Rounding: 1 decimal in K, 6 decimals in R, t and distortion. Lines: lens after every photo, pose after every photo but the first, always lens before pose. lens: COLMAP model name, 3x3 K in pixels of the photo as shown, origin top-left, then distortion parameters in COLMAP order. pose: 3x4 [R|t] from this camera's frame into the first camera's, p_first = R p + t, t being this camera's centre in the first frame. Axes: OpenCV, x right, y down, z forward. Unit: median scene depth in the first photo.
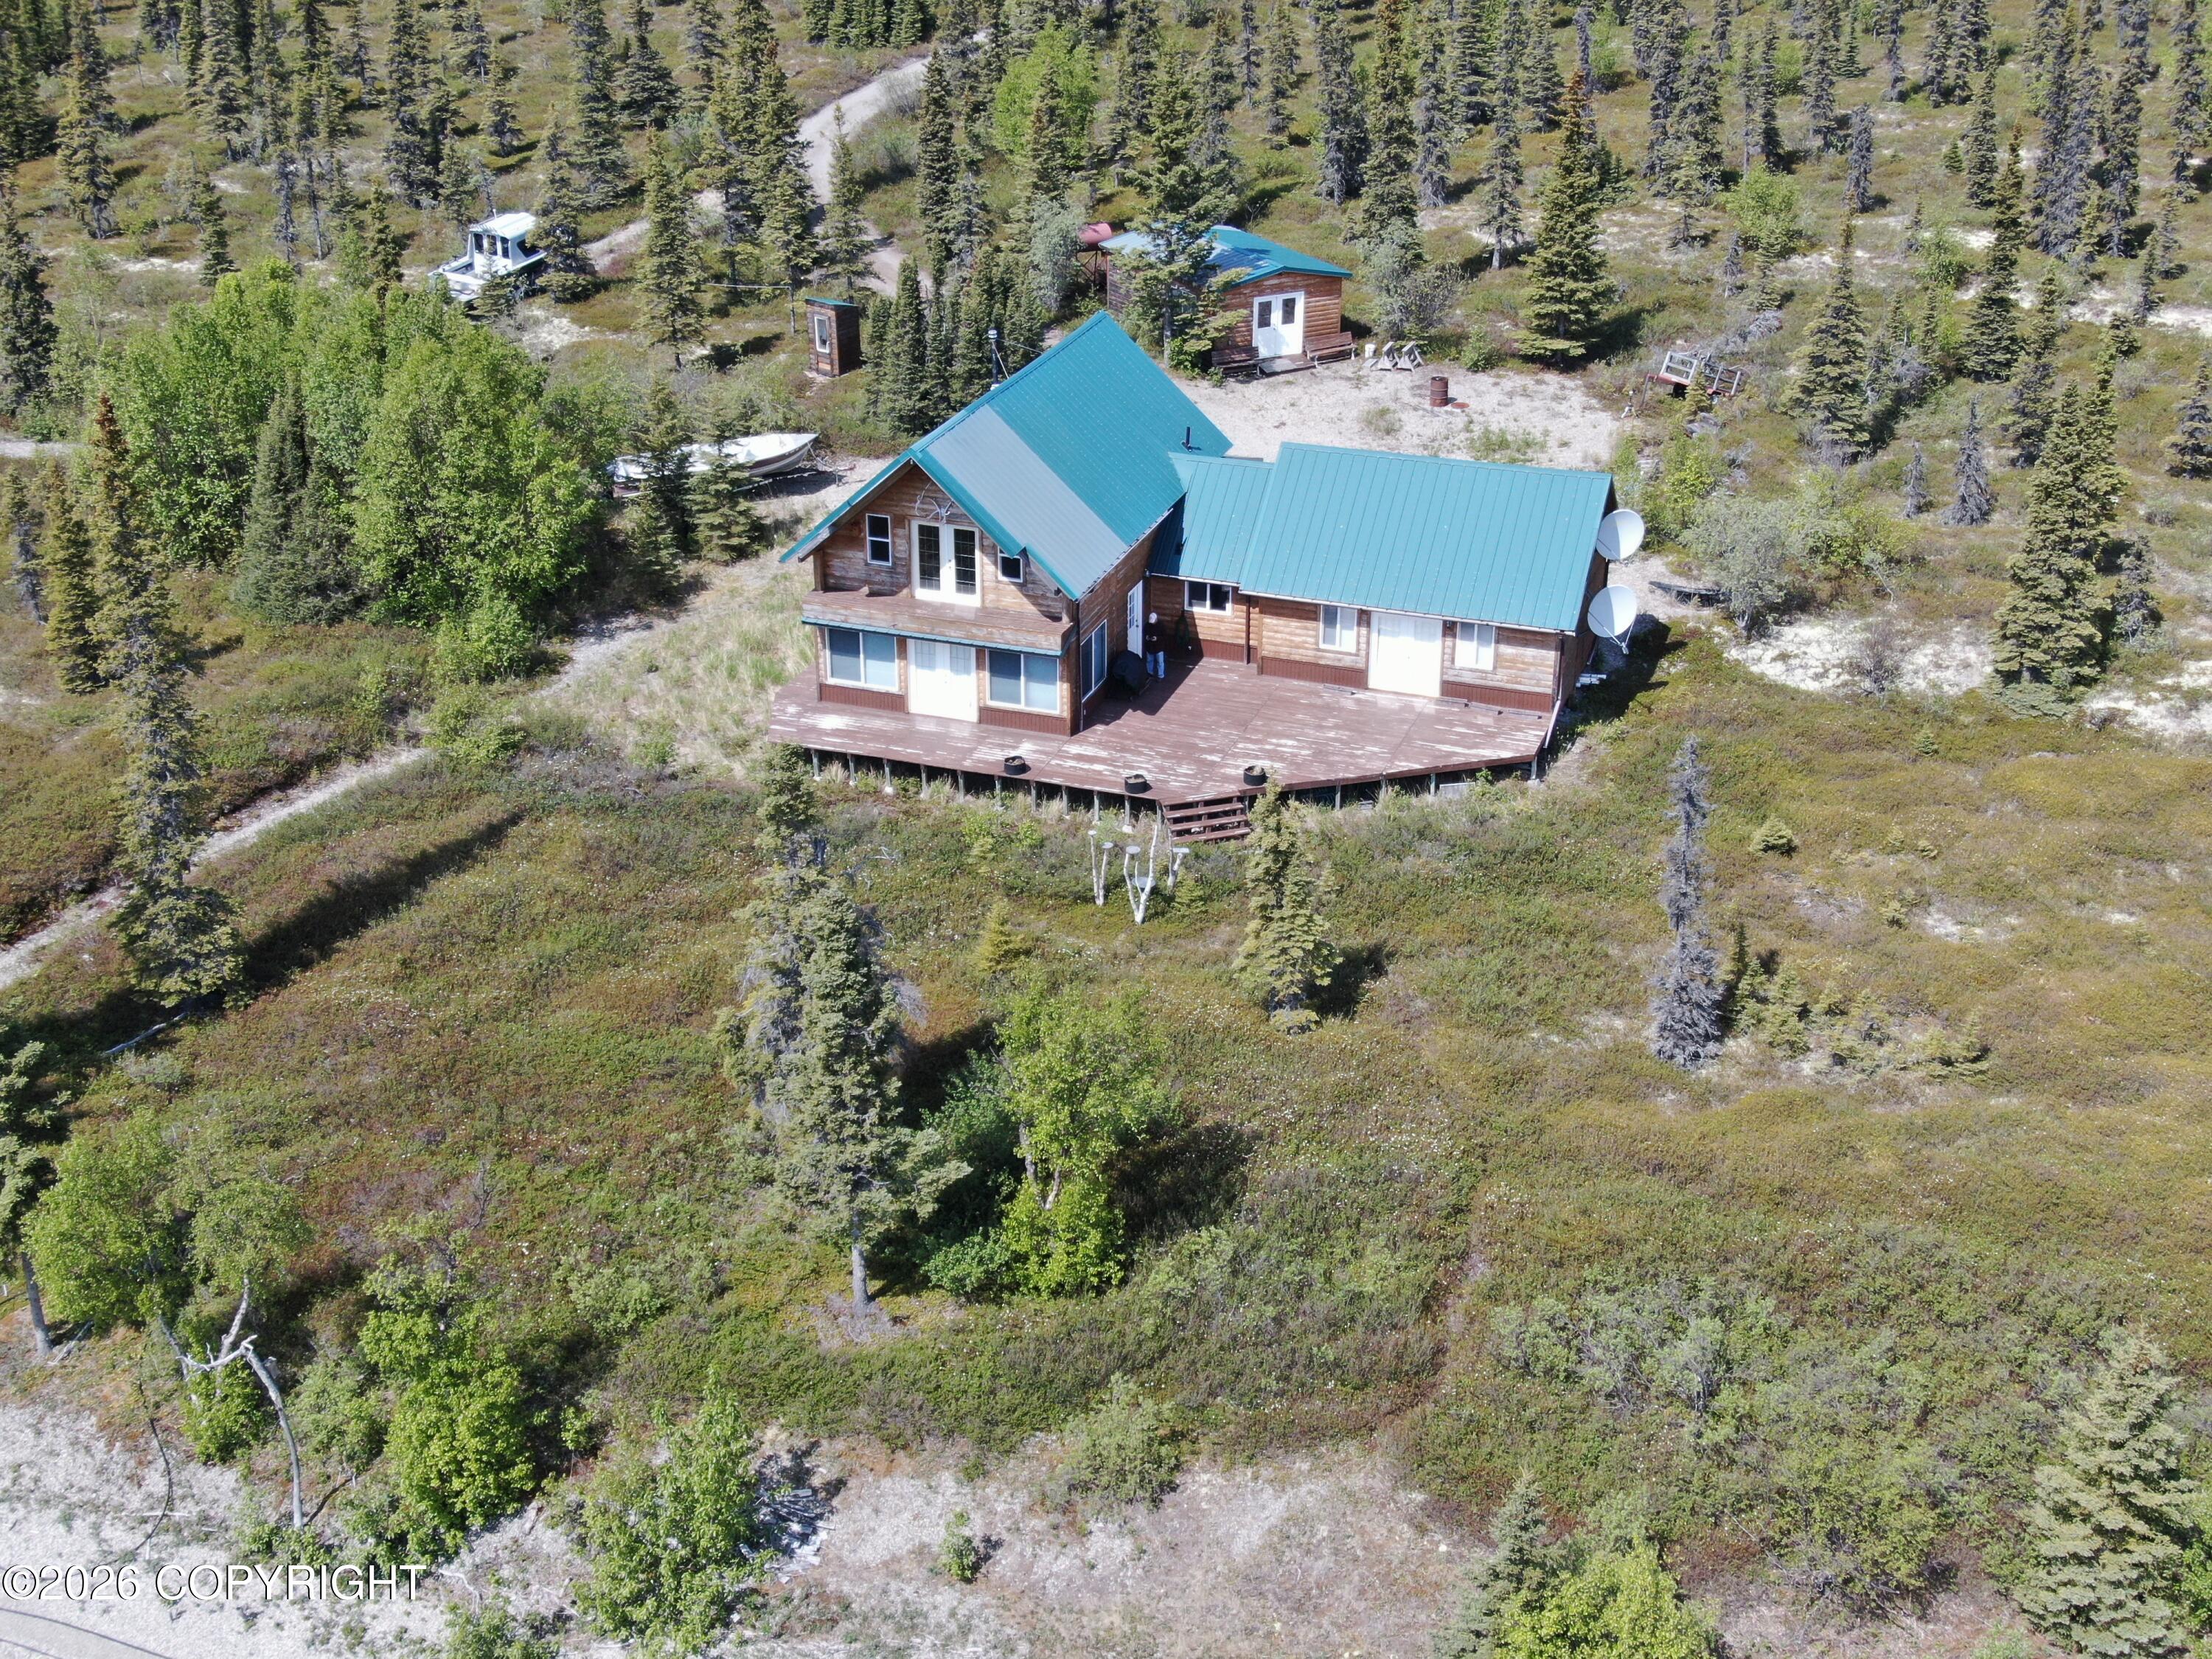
lens RADIAL K [[2747.0, 0, 1106.0], [0, 2747.0, 829.5], [0, 0, 1]] dist [0.192947, -0.793574]
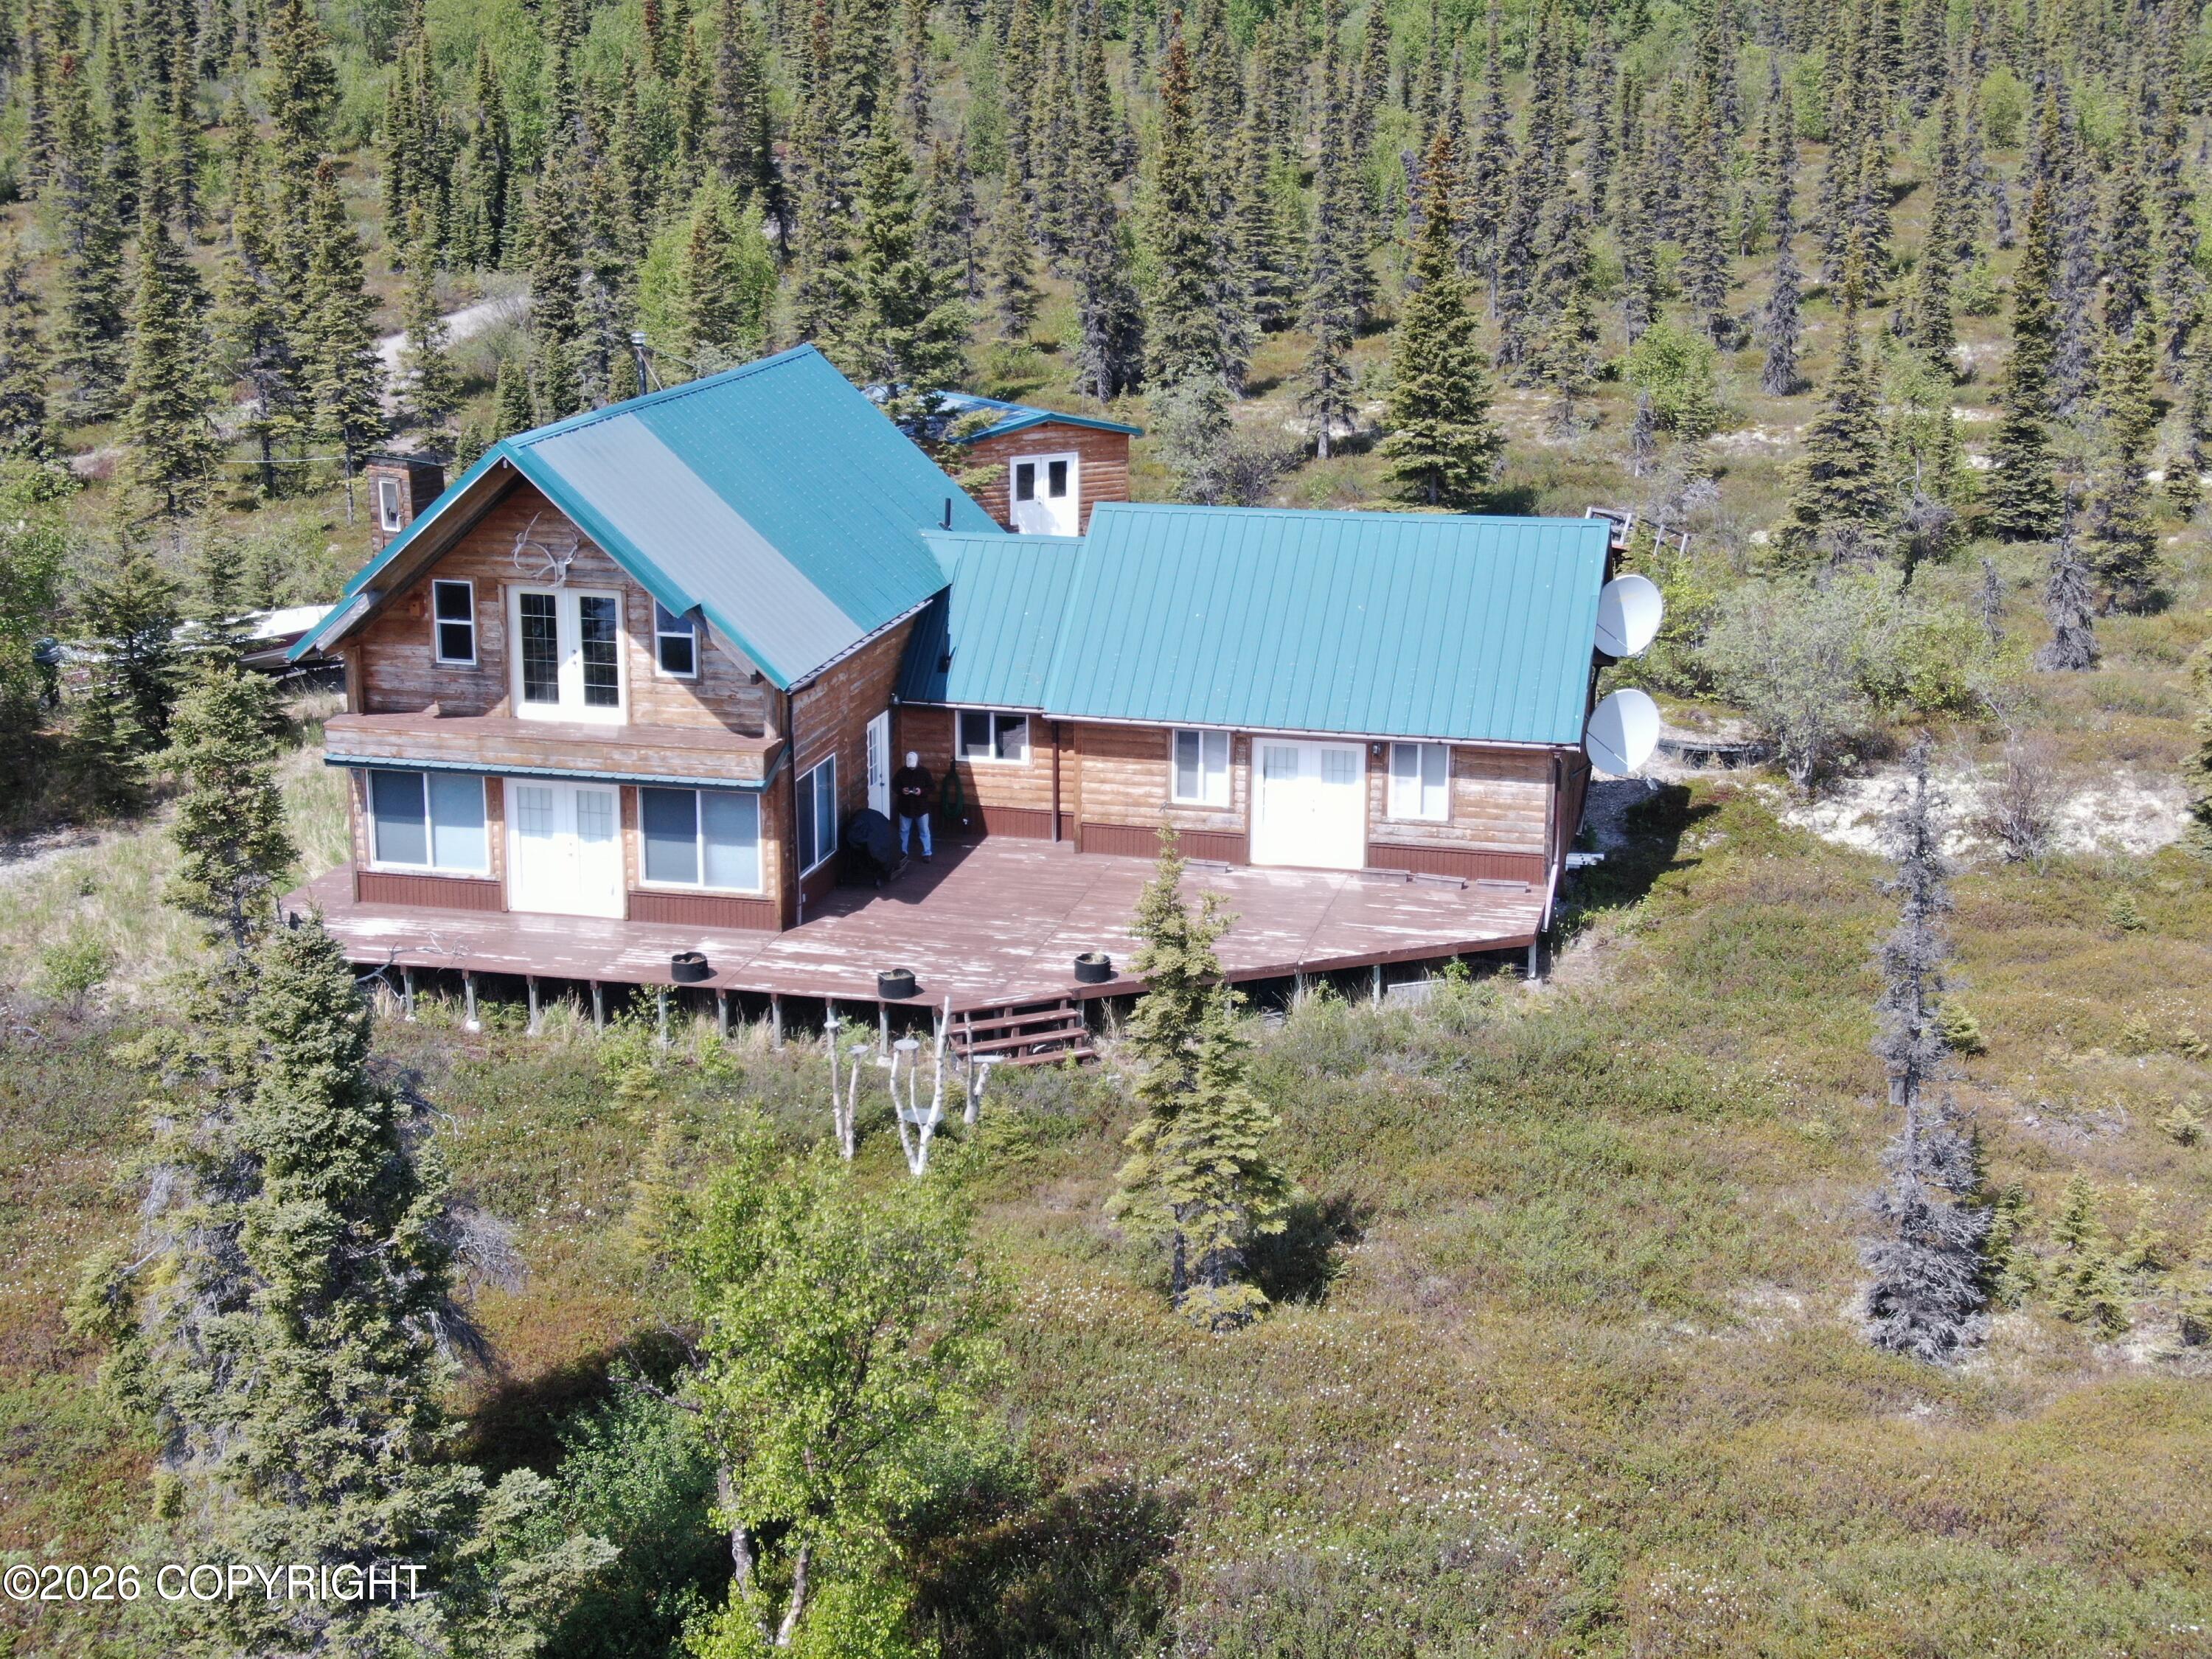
lens RADIAL K [[3148.2, 0, 1106.0], [0, 3148.2, 829.5], [0, 0, 1]] dist [0.351851, -1.957492]
pose [[0.994242, -0.025390, 0.104104, -0.013661], [0.043642, 0.983244, -0.176992, 0.069867], [-0.097866, 0.180517, 0.978691, 0.301853]]
